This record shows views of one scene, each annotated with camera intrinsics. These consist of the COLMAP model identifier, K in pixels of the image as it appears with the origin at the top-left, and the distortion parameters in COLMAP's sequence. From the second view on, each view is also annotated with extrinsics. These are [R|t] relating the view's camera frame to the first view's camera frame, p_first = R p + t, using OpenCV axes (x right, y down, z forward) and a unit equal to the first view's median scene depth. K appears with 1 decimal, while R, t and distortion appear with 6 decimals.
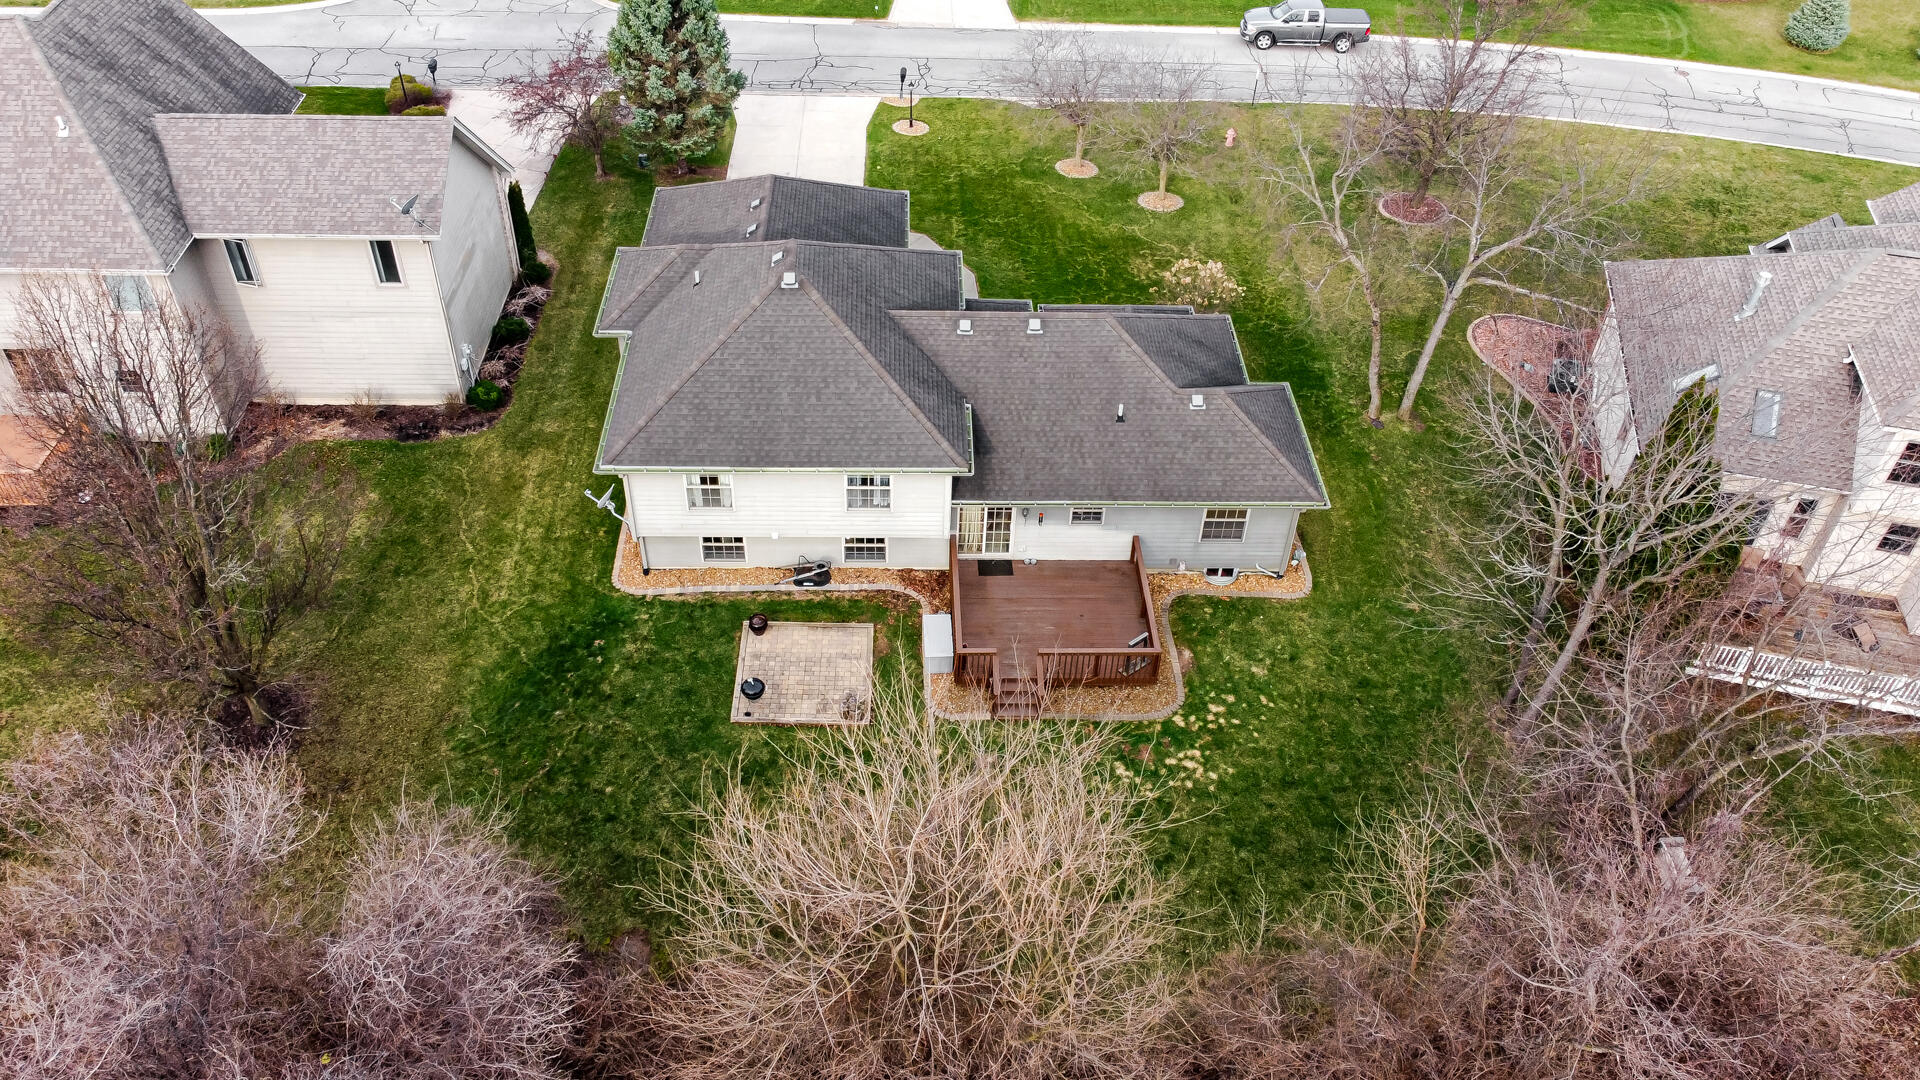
lens RADIAL K [[1451.7, 0, 953.9], [0, 1451.7, 521.8], [0, 0, 1]] dist [-0.008813, 0.005862]
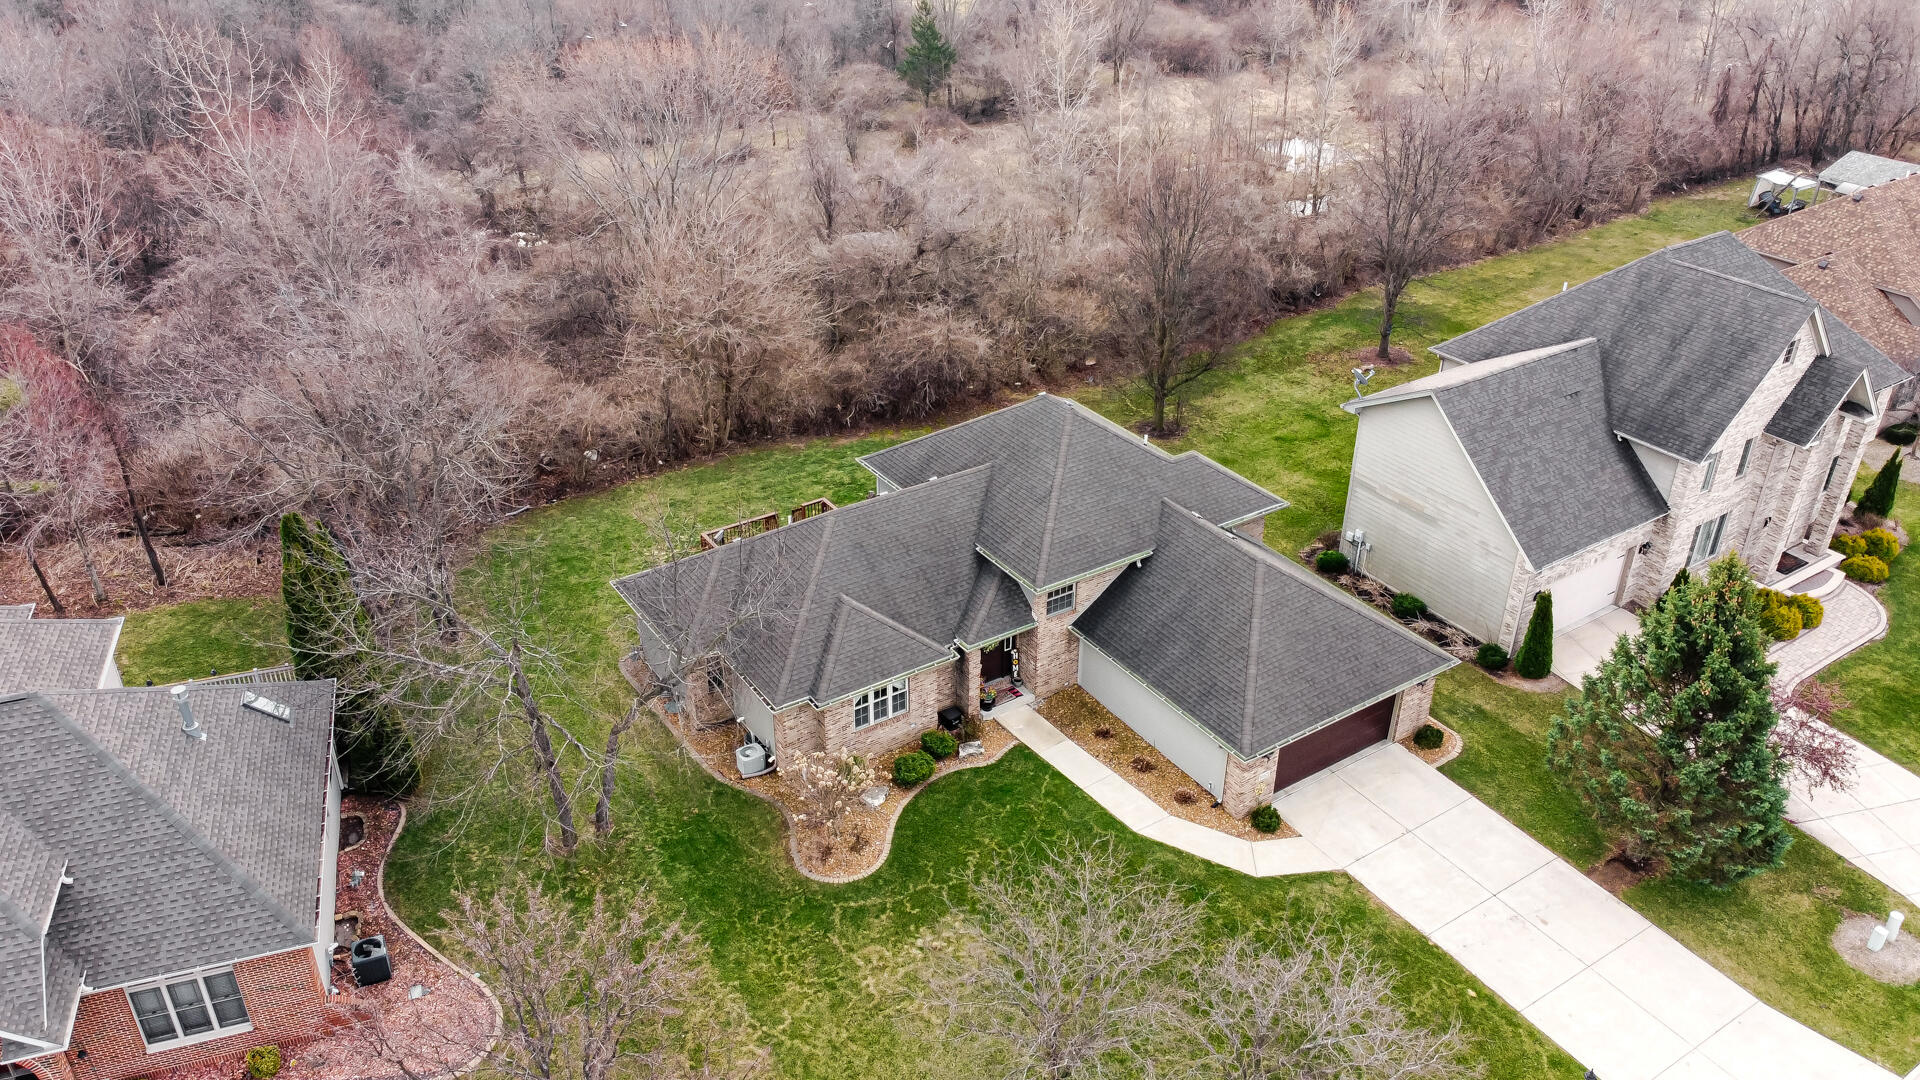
lens RADIAL K [[1451.7, 0, 953.9], [0, 1451.7, 521.8], [0, 0, 1]] dist [-0.008813, 0.005862]
pose [[-0.846637, 0.229467, -0.480157, 0.563015], [-0.373360, 0.386823, 0.843190, -1.112802], [0.379221, 0.893147, -0.241825, 1.297526]]
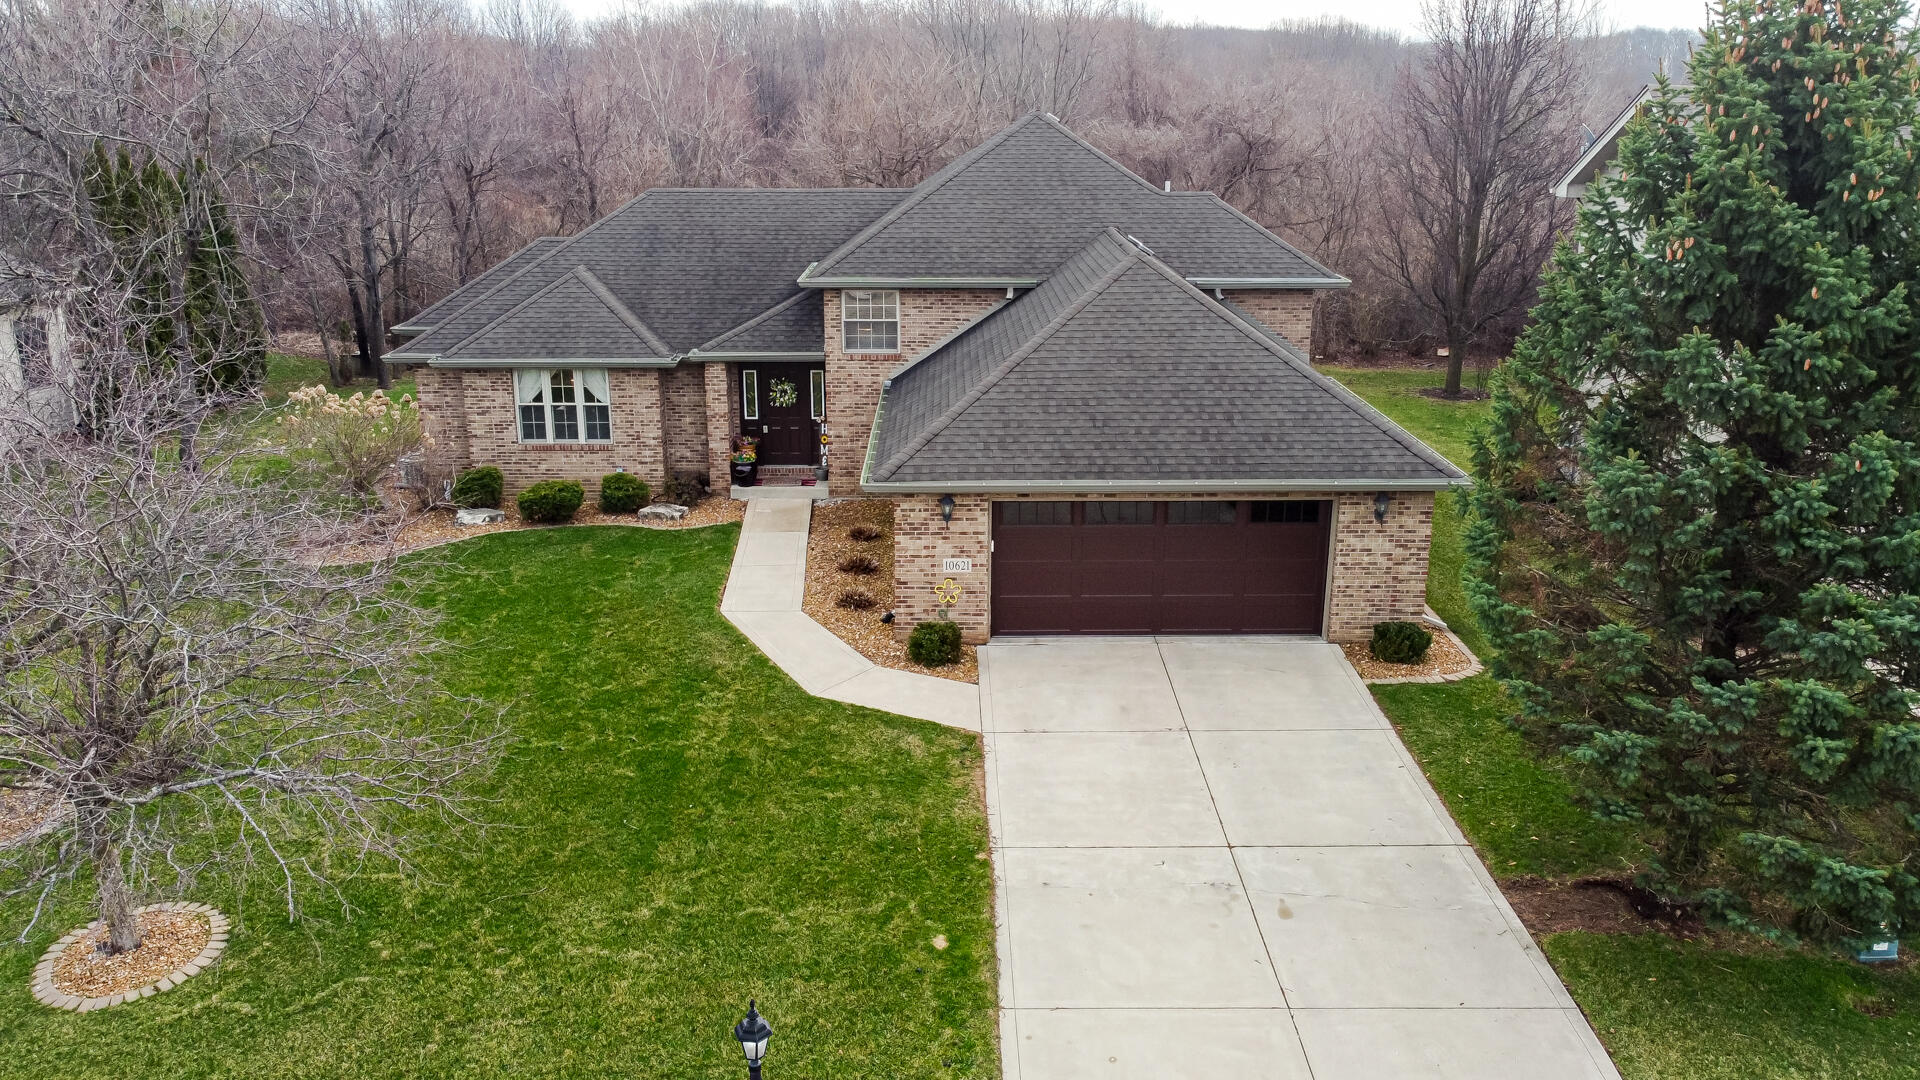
lens RADIAL K [[1475.8, 0, 960.0], [0, 1475.8, 540.0], [0, 0, 1]] dist [-0.010559, 0.003771]
pose [[-0.999434, -0.032394, 0.009046, -0.080965], [-0.009511, 0.530185, 0.847829, -0.727710], [-0.032260, 0.847263, -0.530193, 1.574809]]
